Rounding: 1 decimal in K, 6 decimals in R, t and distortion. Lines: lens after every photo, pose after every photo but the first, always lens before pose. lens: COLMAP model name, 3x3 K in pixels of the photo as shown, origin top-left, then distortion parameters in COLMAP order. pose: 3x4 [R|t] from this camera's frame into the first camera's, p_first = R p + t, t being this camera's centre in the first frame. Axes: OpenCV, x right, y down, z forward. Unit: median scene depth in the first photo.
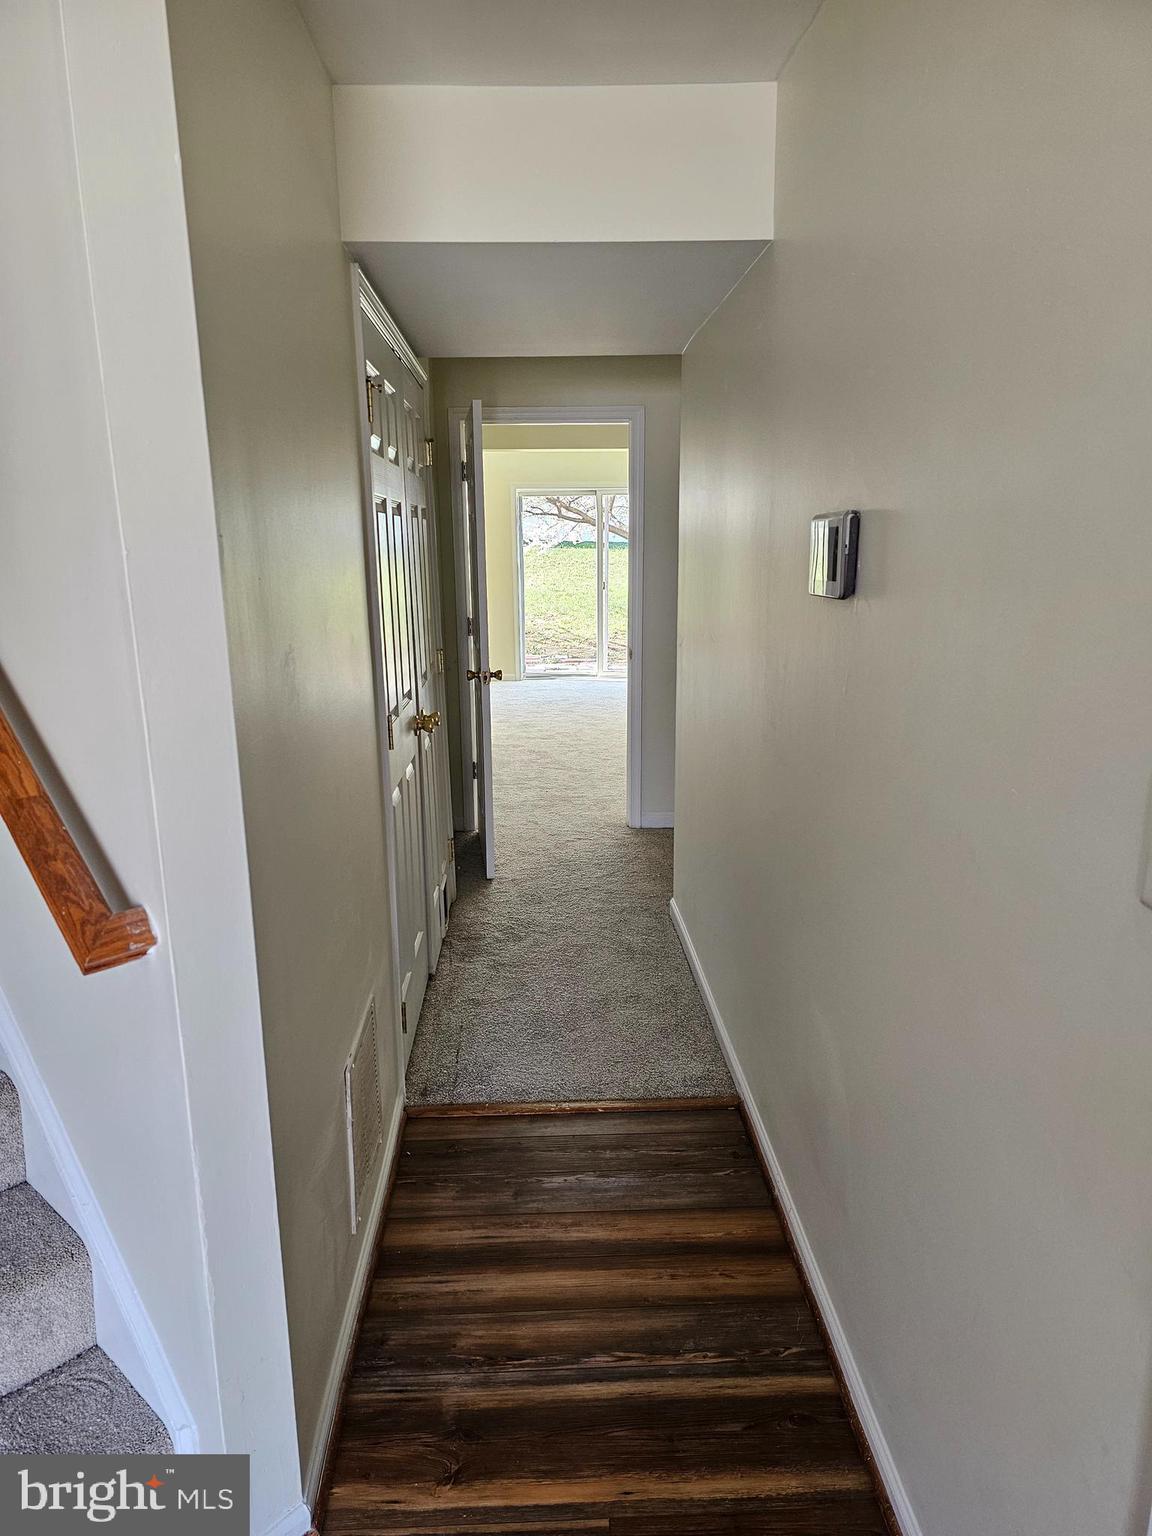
lens RADIAL K [[1027.4, 0, 576.5], [0, 1027.4, 767.0], [0, 0, 1]] dist [0.056759, -0.012628]
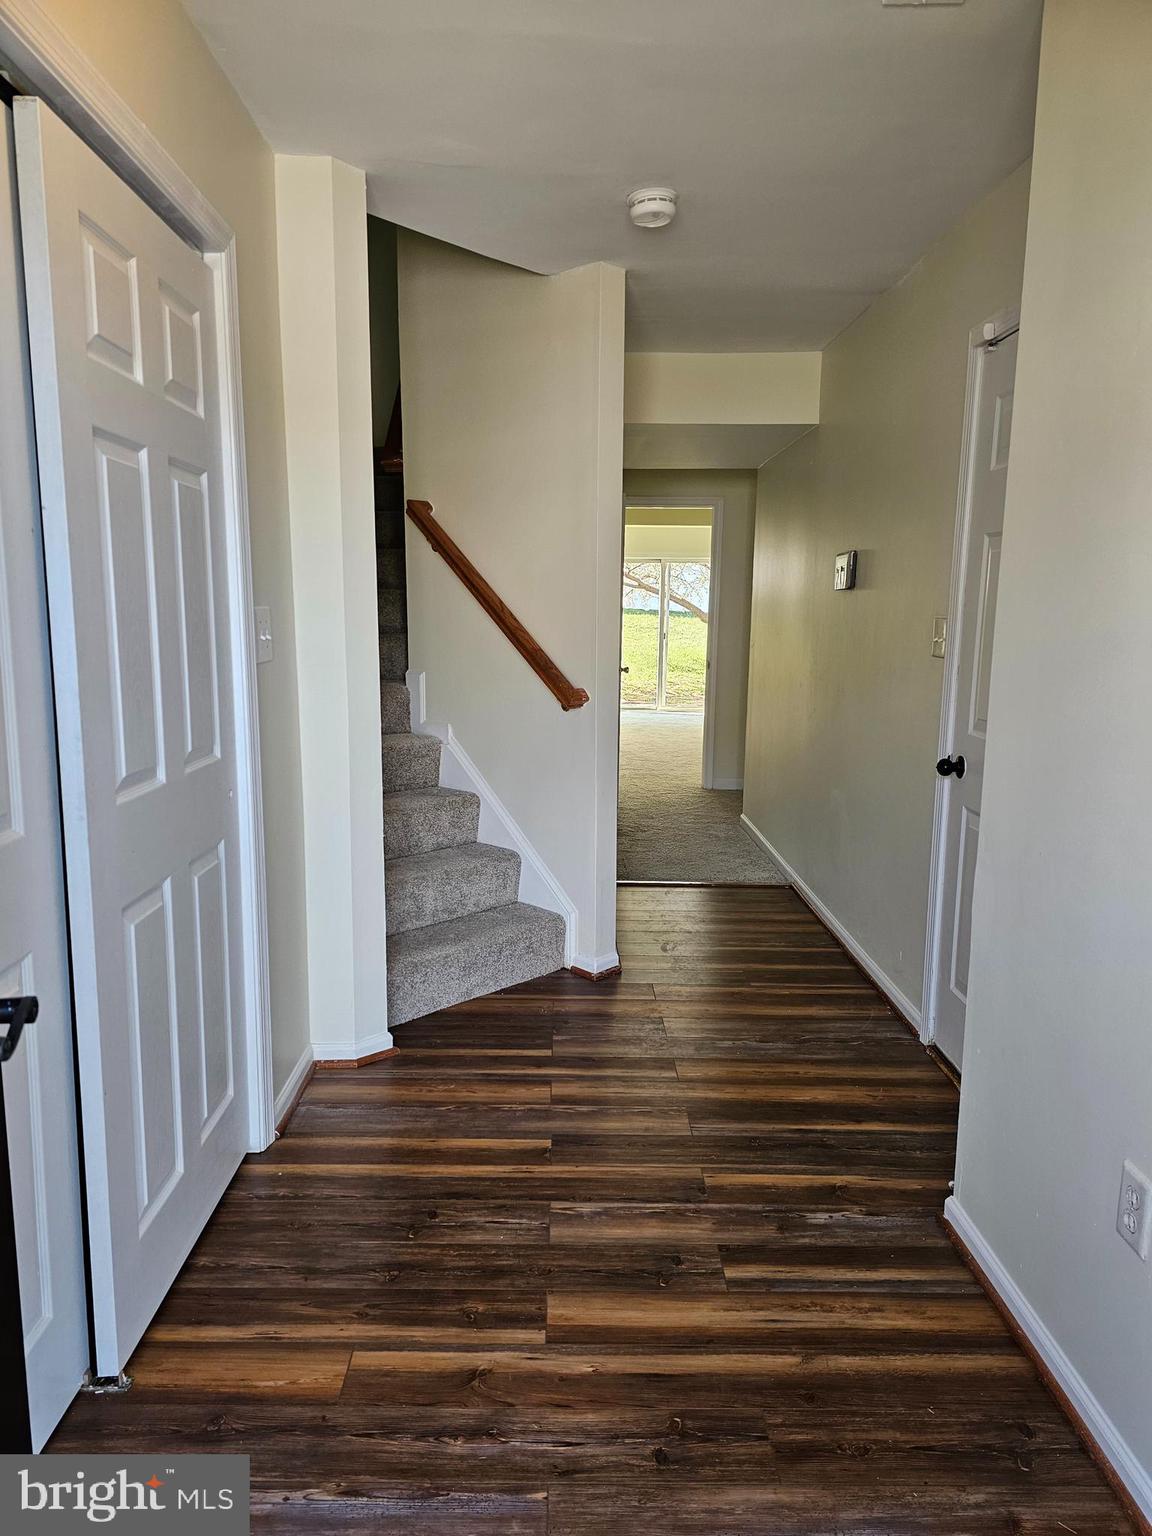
lens RADIAL K [[1027.4, 0, 569.7], [0, 1027.4, 767.9], [0, 0, 1]] dist [0.056759, -0.012628]
pose [[0.999199, 0.026740, -0.029763, -0.163201], [-0.028715, 0.997270, -0.068029, 0.233805], [0.027862, 0.068829, 0.997239, -0.731939]]
